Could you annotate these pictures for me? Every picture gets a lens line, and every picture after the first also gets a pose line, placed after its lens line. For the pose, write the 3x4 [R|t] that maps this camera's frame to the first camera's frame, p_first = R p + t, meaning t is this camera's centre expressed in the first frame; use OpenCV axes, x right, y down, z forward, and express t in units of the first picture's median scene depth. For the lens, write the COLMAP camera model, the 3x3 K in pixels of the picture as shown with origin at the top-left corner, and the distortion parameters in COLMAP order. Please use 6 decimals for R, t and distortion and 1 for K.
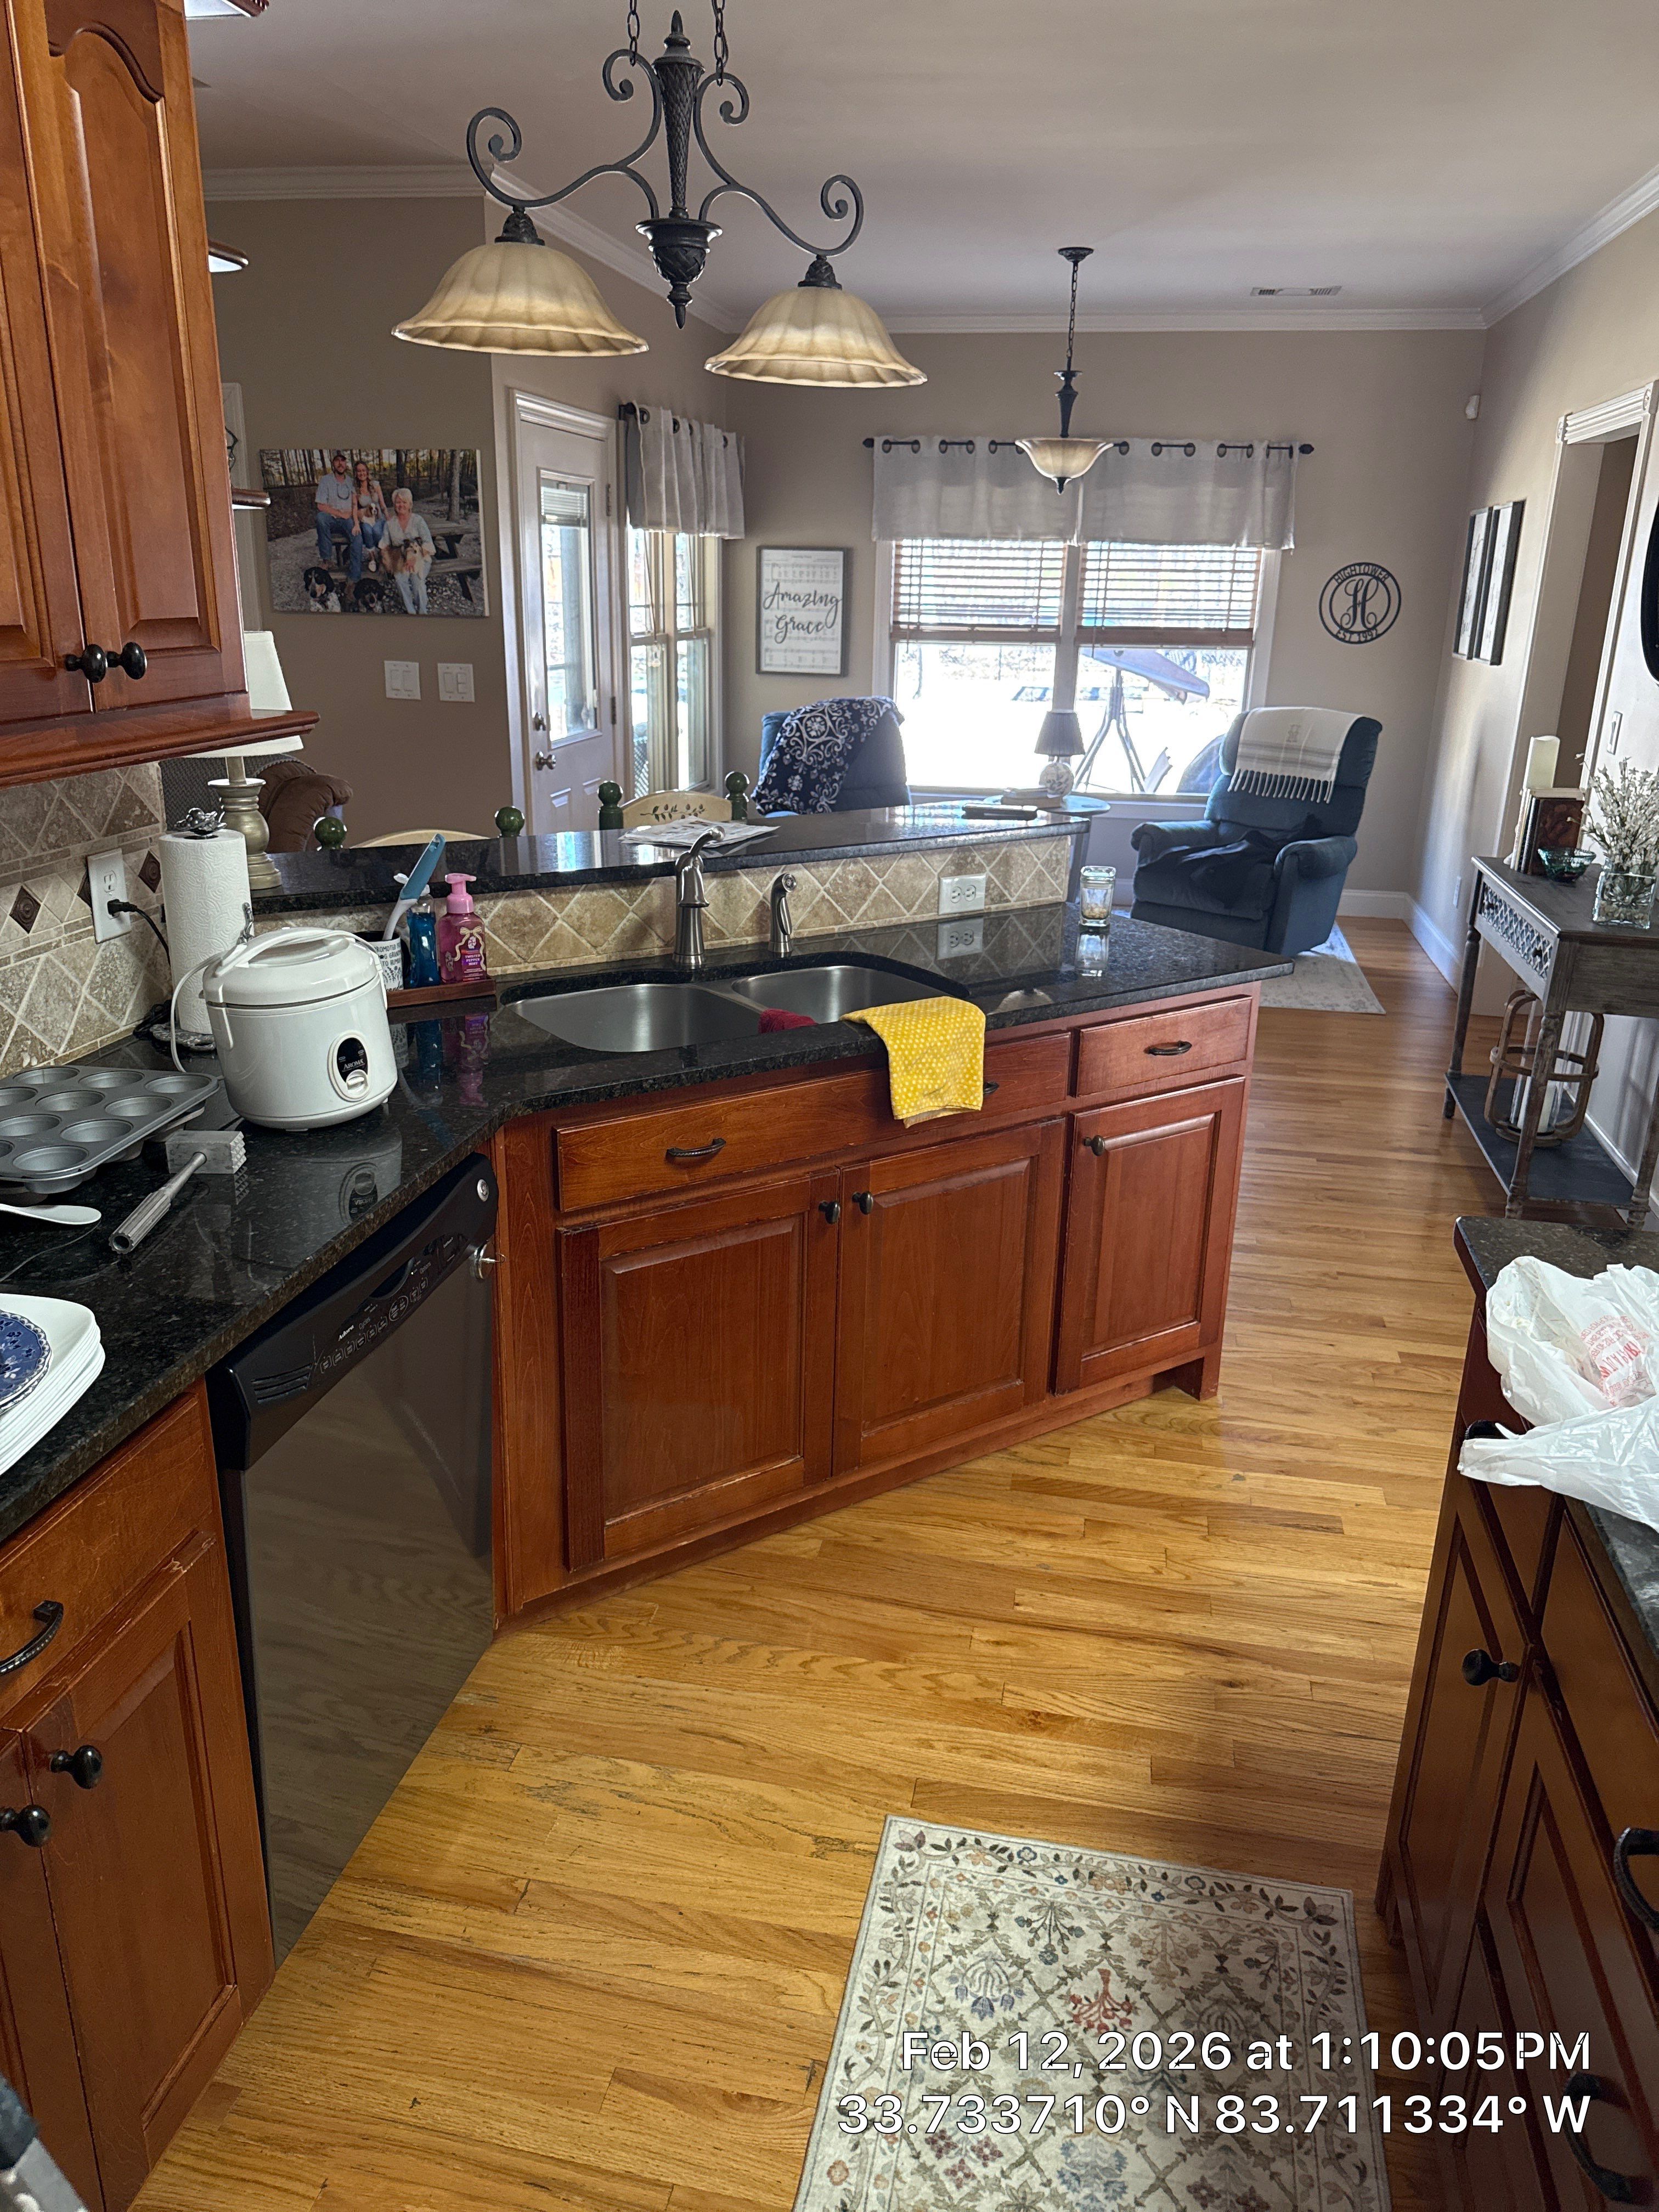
lens RADIAL K [[1554.6, 0, 825.5], [0, 1554.6, 1096.5], [0, 0, 1]] dist [0.059771, -0.069991]
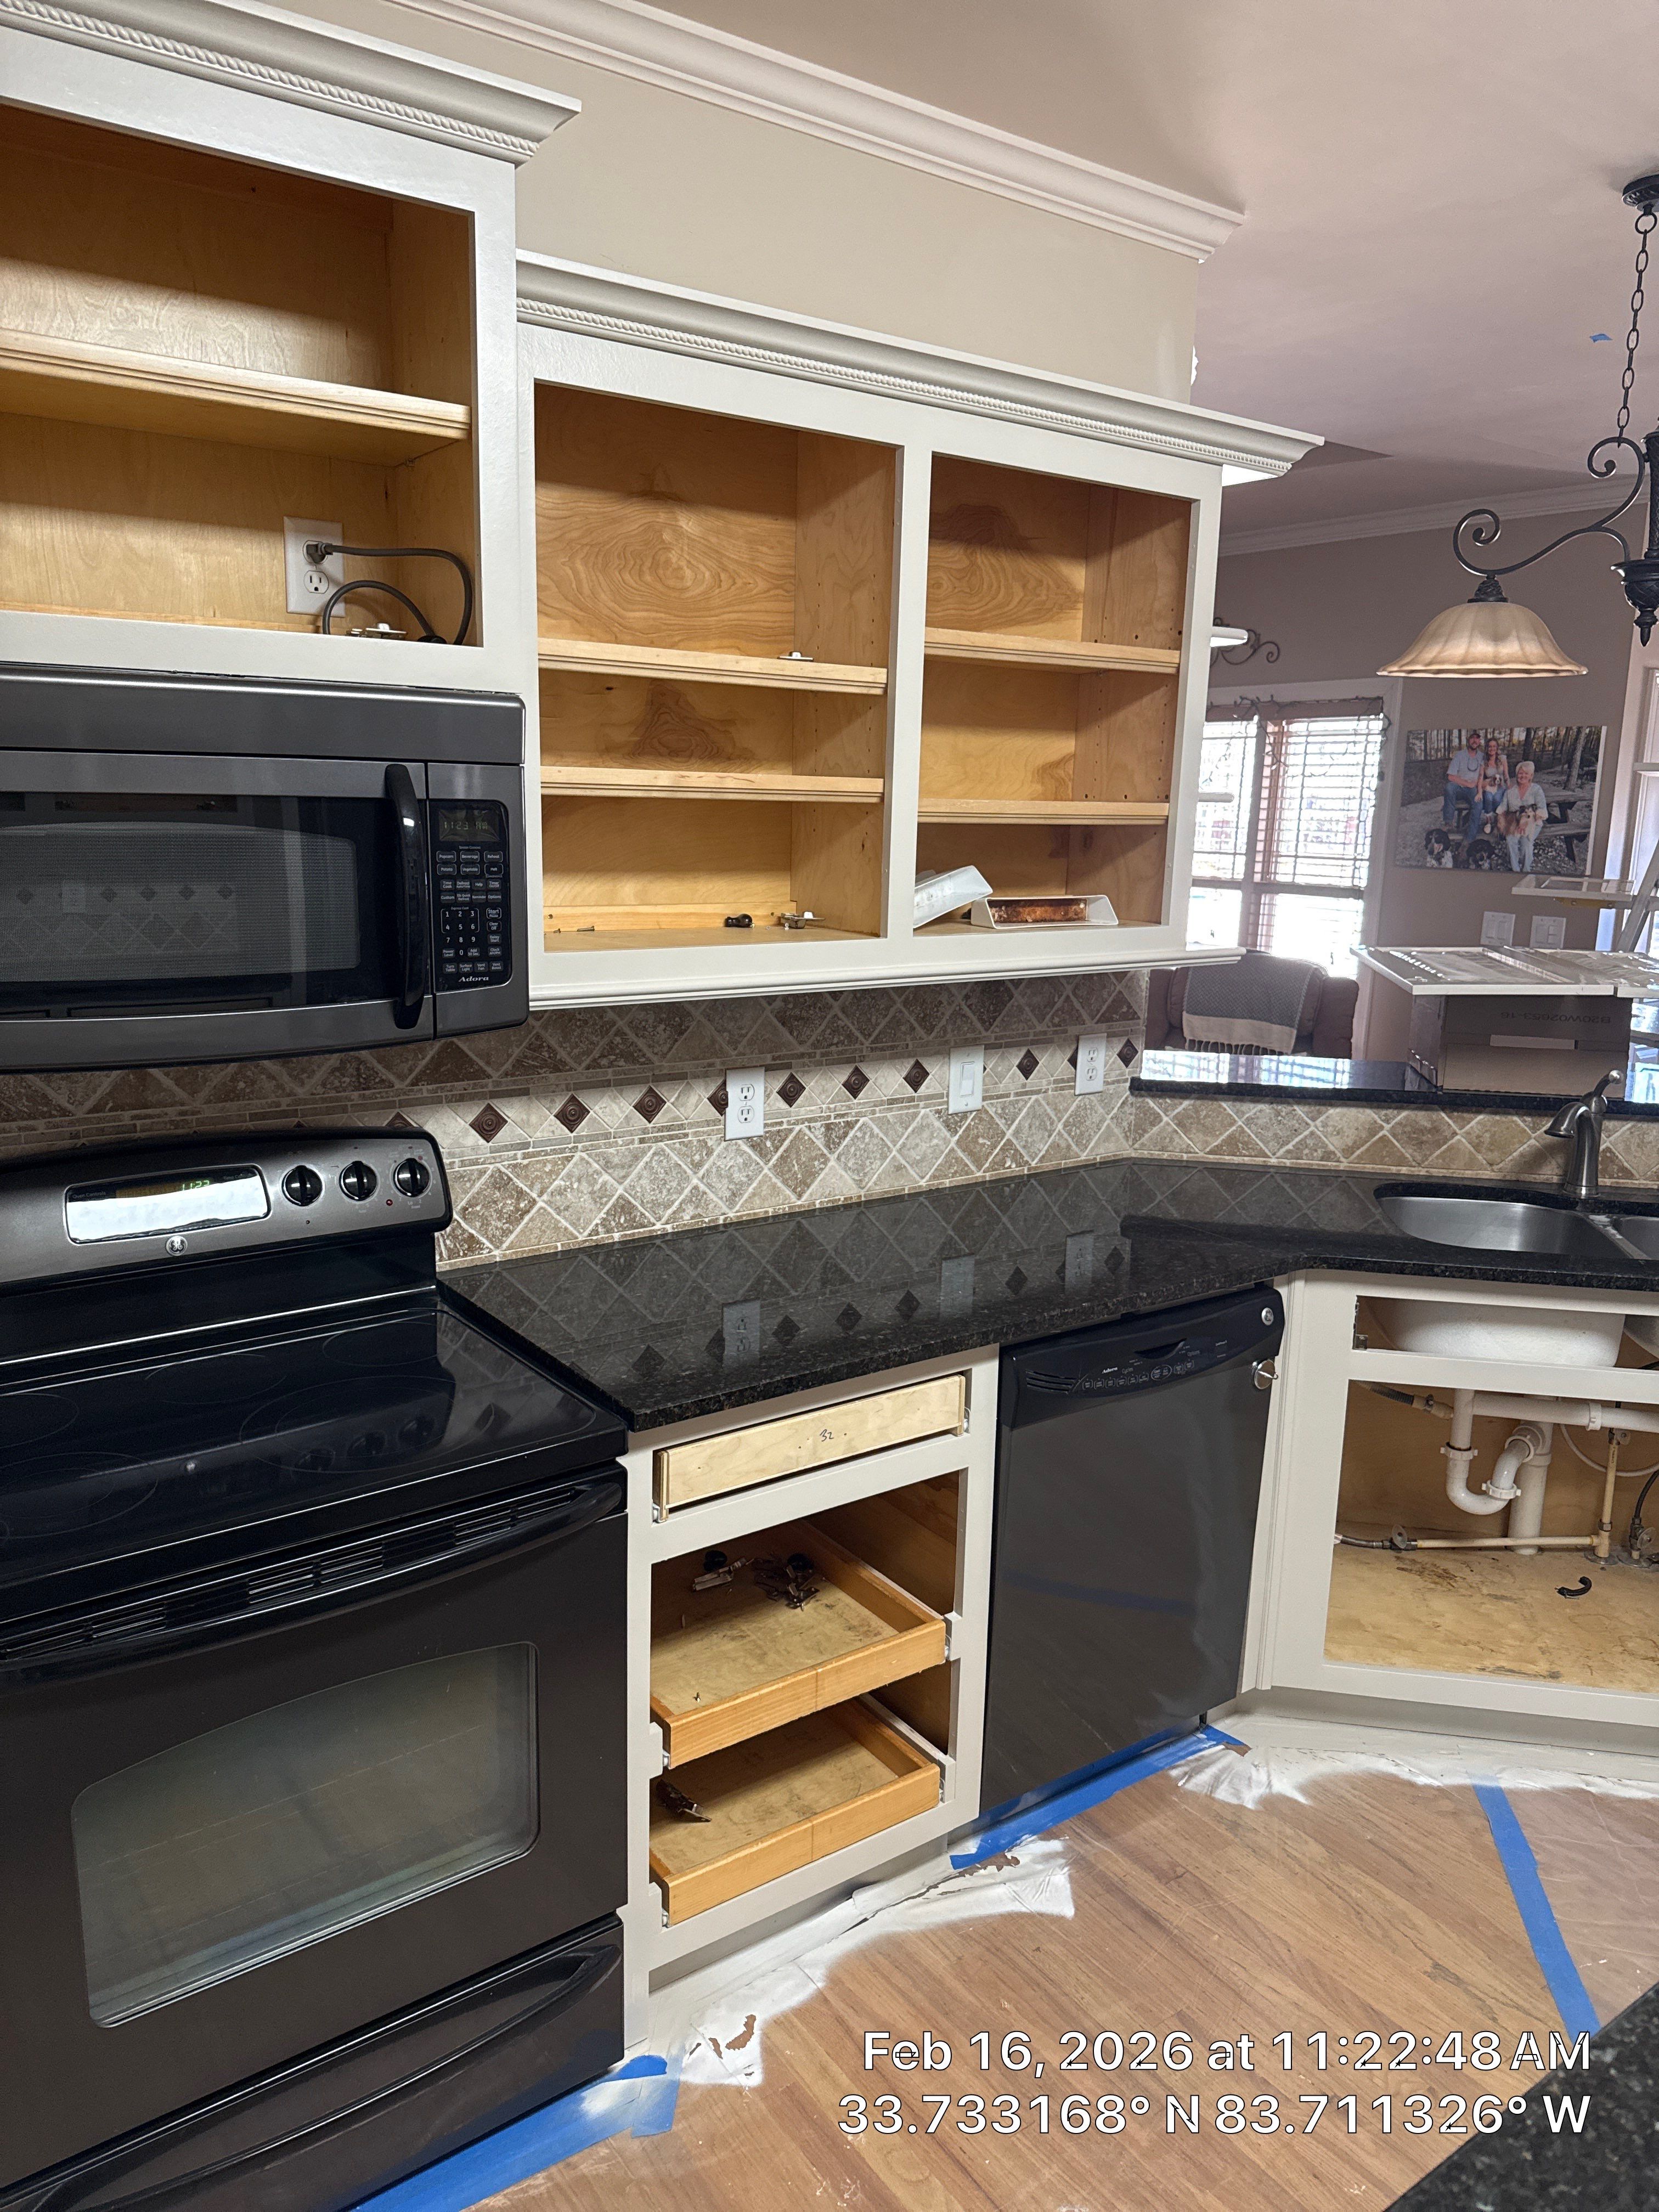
lens RADIAL K [[1554.6, 0, 835.8], [0, 1554.6, 1099.5], [0, 0, 1]] dist [0.059771, -0.069991]
pose [[0.738891, 0.131021, -0.660964, 0.234032], [-0.225673, 0.972383, -0.059526, 0.029915], [0.634910, 0.193145, 0.748053, -0.147179]]
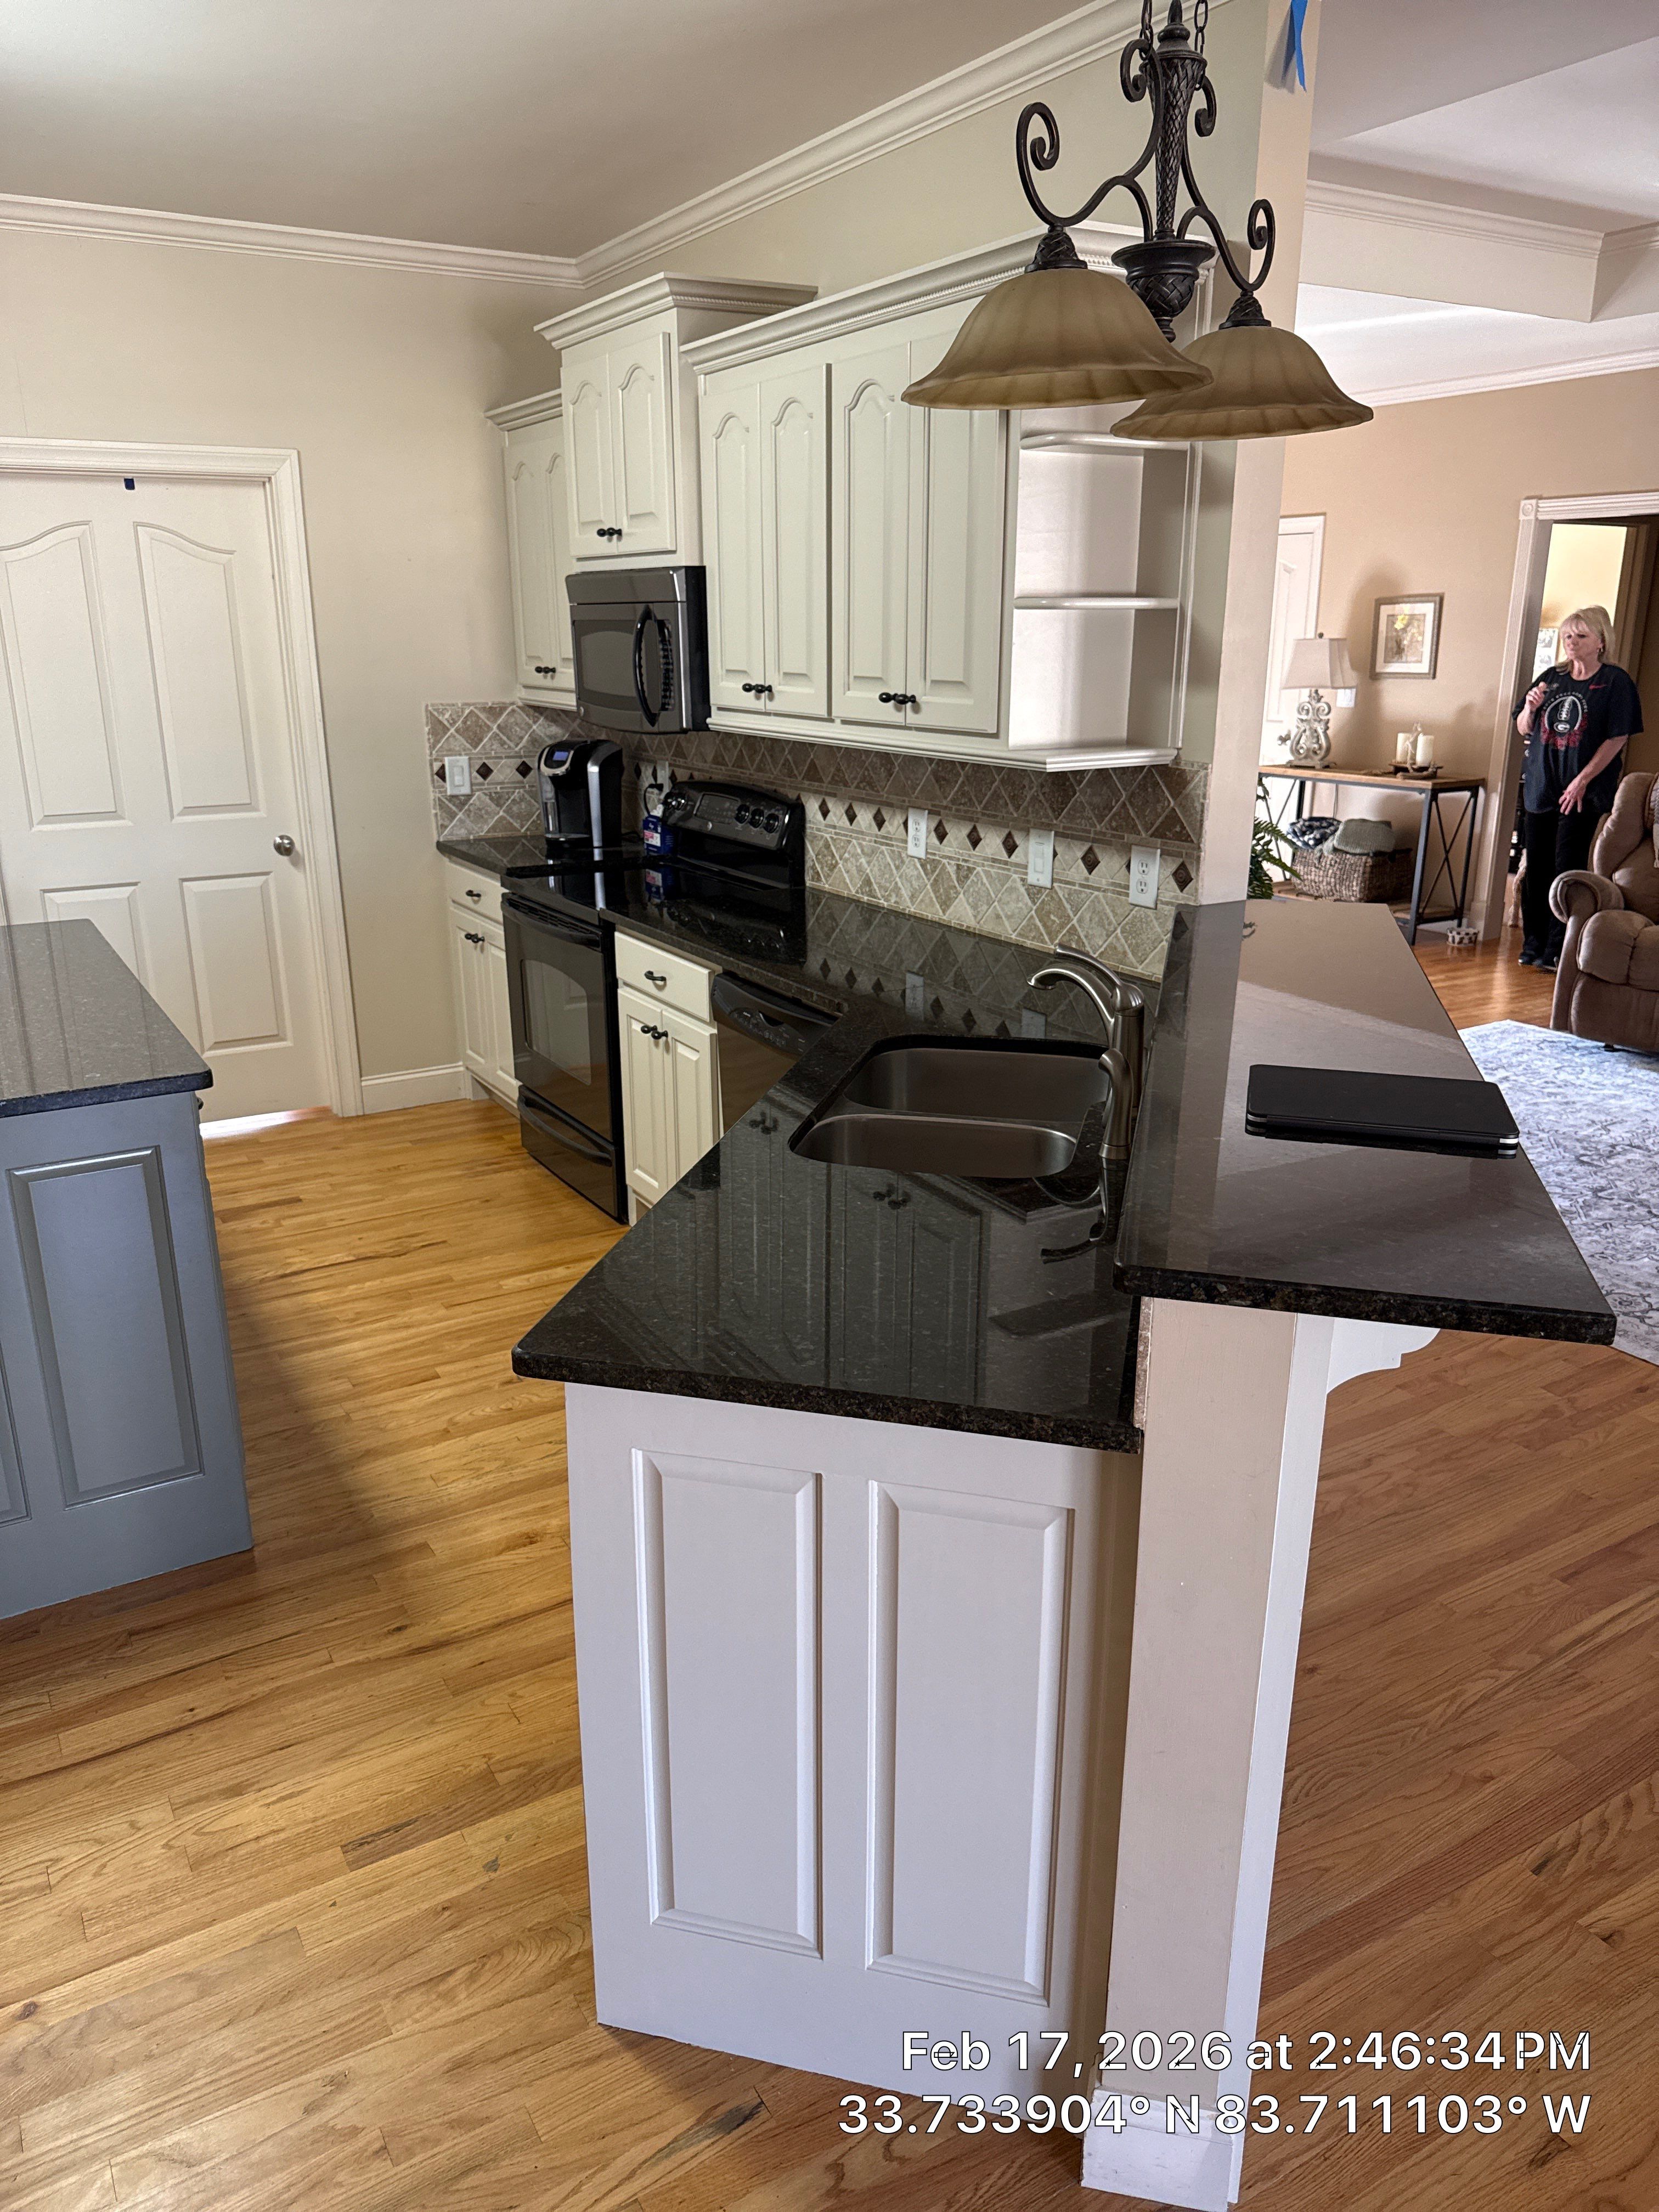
lens RADIAL K [[1554.6, 0, 826.2], [0, 1554.6, 1115.4], [0, 0, 1]] dist [0.059771, -0.069991]
pose [[-0.739826, 0.185913, -0.646602, 0.555862], [-0.226365, 0.836251, 0.499443, -0.452273], [0.633575, 0.515869, -0.576596, 1.332024]]
